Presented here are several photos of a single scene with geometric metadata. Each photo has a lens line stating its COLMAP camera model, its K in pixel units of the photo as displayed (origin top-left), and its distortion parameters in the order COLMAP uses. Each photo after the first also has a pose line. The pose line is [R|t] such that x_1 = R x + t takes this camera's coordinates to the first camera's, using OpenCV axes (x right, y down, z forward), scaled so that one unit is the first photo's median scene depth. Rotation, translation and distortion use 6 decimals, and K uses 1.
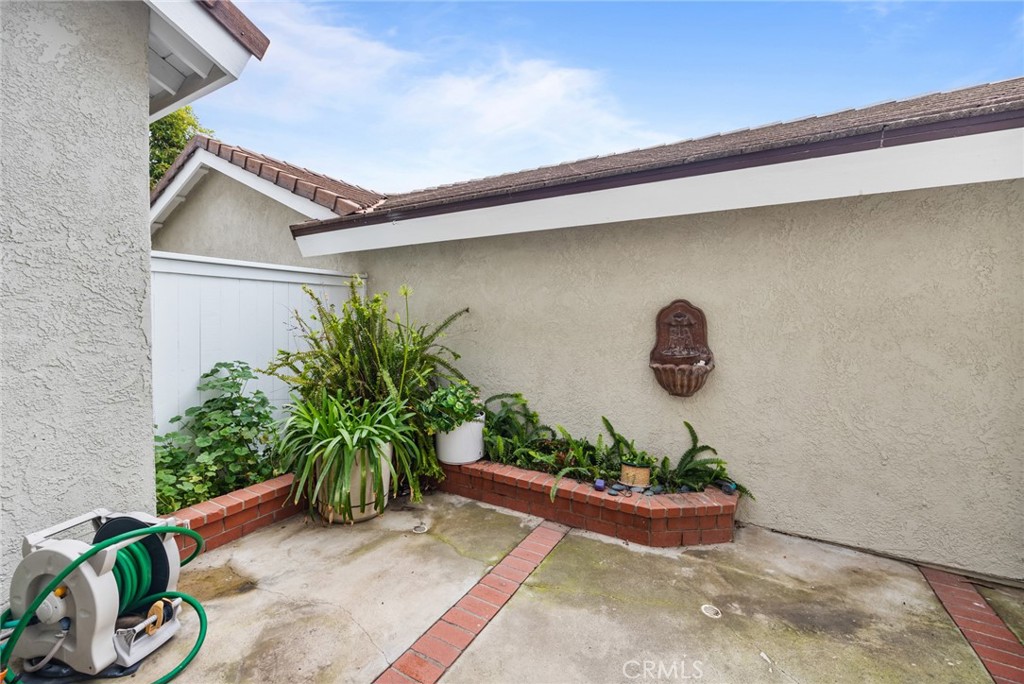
lens RADIAL K [[415.9, 0, 514.2], [0, 415.9, 320.7], [0, 0, 1]] dist [0.000033, -0.000119]
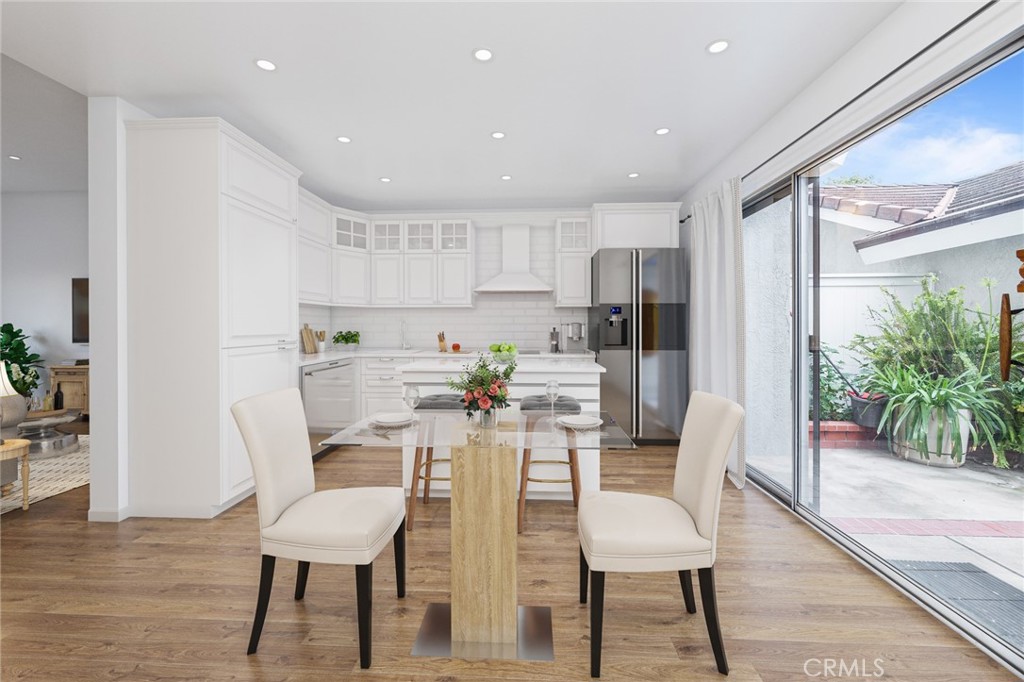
lens RADIAL K [[417.4, 0, 508.1], [0, 417.4, 333.5], [0, 0, 1]] dist [-0.001162, -0.000685]
pose [[0.445786, 0.002539, -0.895136, 0.174714], [-0.003356, 0.999994, 0.001165, 0.071406], [0.895133, 0.002485, 0.445792, -0.688976]]
